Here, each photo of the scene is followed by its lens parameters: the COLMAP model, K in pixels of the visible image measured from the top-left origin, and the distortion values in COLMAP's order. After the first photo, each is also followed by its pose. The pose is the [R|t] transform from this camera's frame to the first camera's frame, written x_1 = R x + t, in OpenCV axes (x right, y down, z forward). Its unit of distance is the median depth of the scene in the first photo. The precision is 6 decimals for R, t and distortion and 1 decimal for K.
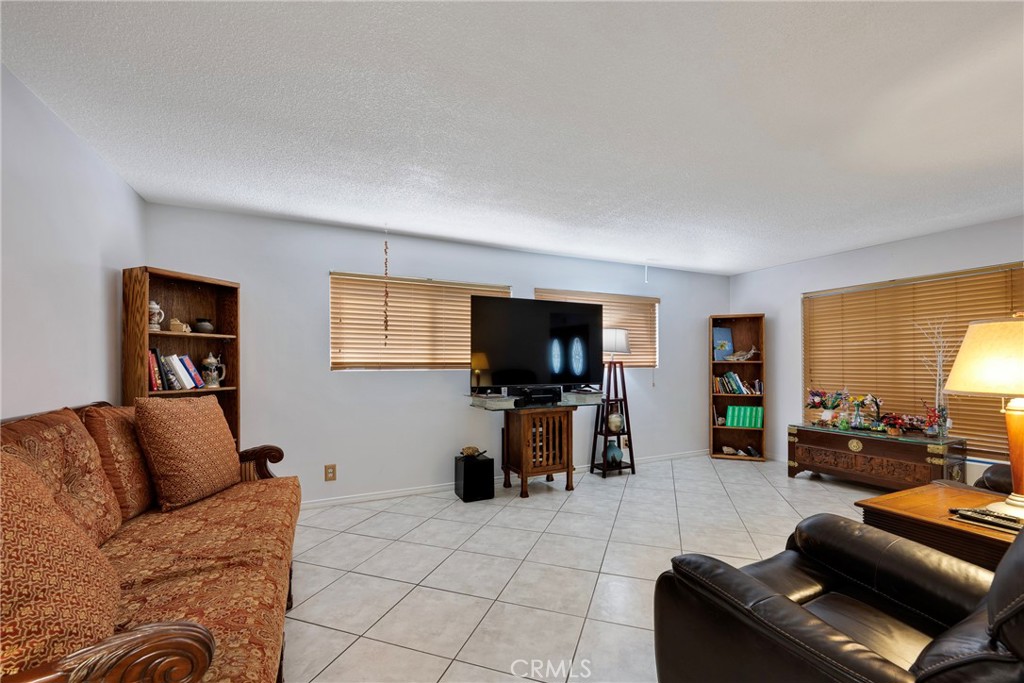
lens RADIAL K [[412.2, 0, 511.5], [0, 412.2, 348.3], [0, 0, 1]] dist [-0.001369, -0.000159]
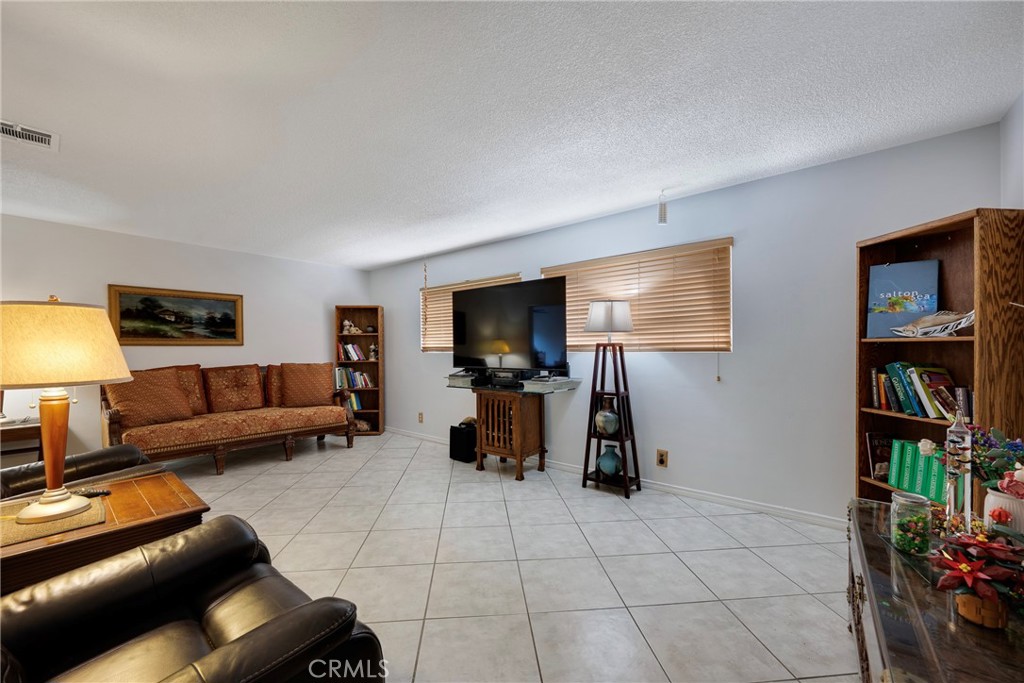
lens RADIAL K [[388.7, 0, 499.7], [0, 388.7, 336.7], [0, 0, 1]] dist [-0.000988, -0.000090]
pose [[0.437397, -0.028569, -0.898815, 0.846892], [0.041153, 0.999084, -0.011729, 0.020399], [0.898327, -0.031858, 0.438172, 0.521675]]
